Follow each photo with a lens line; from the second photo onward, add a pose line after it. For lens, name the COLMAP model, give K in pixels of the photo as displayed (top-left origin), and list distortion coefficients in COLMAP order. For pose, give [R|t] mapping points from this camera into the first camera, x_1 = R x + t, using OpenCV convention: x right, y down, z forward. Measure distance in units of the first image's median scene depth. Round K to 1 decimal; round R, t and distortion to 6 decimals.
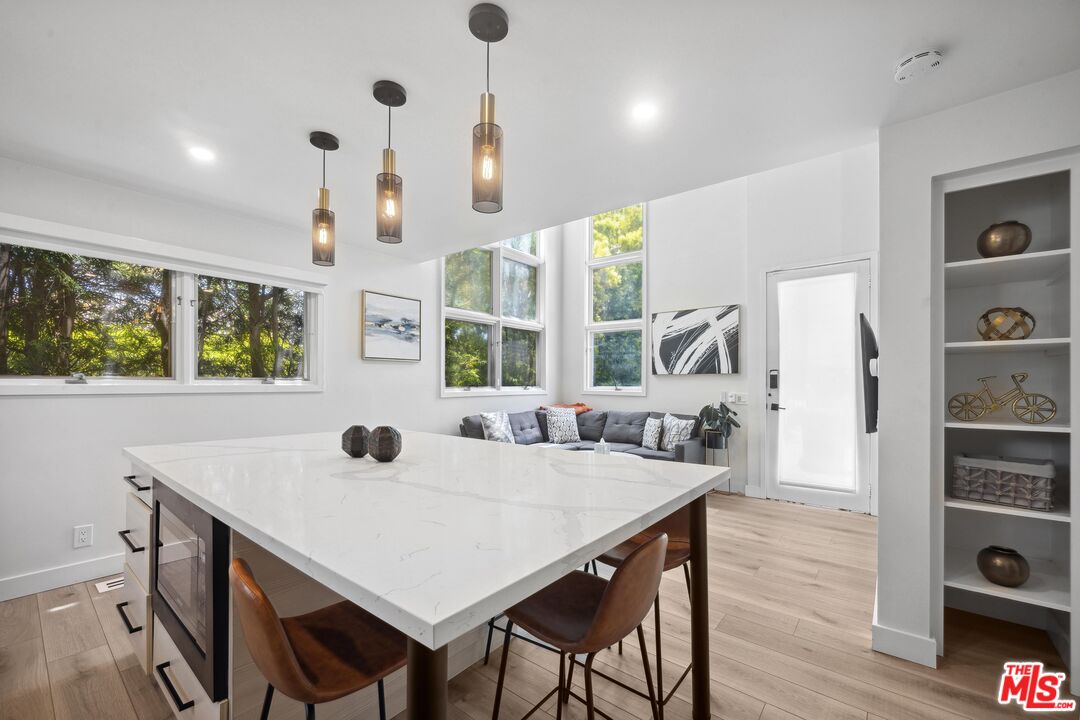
lens RADIAL K [[443.5, 0, 529.6], [0, 443.5, 381.0], [0, 0, 1]] dist [-0.000431, -0.000059]
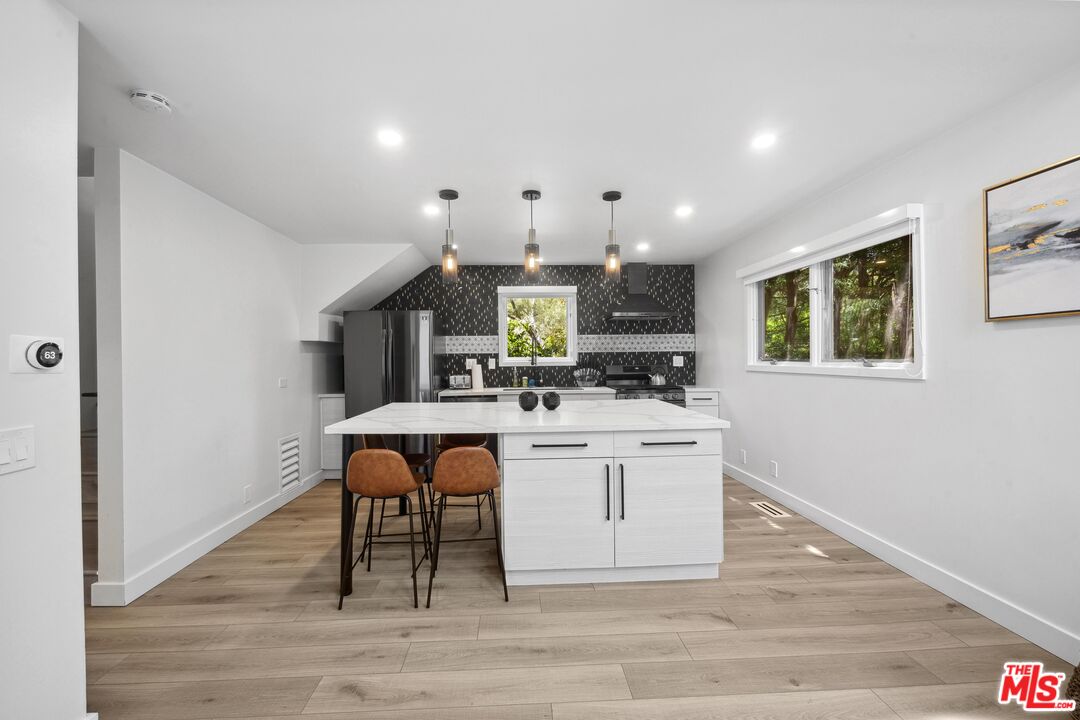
lens RADIAL K [[449.8, 0, 540.0], [0, 449.8, 360.0], [0, 0, 1]] dist [0.000480, 0.000047]
pose [[-0.731604, 0.006525, -0.681699, 0.407400], [0.012133, 0.999920, -0.003449, -0.009375], [0.681622, -0.010794, -0.731625, 1.121697]]
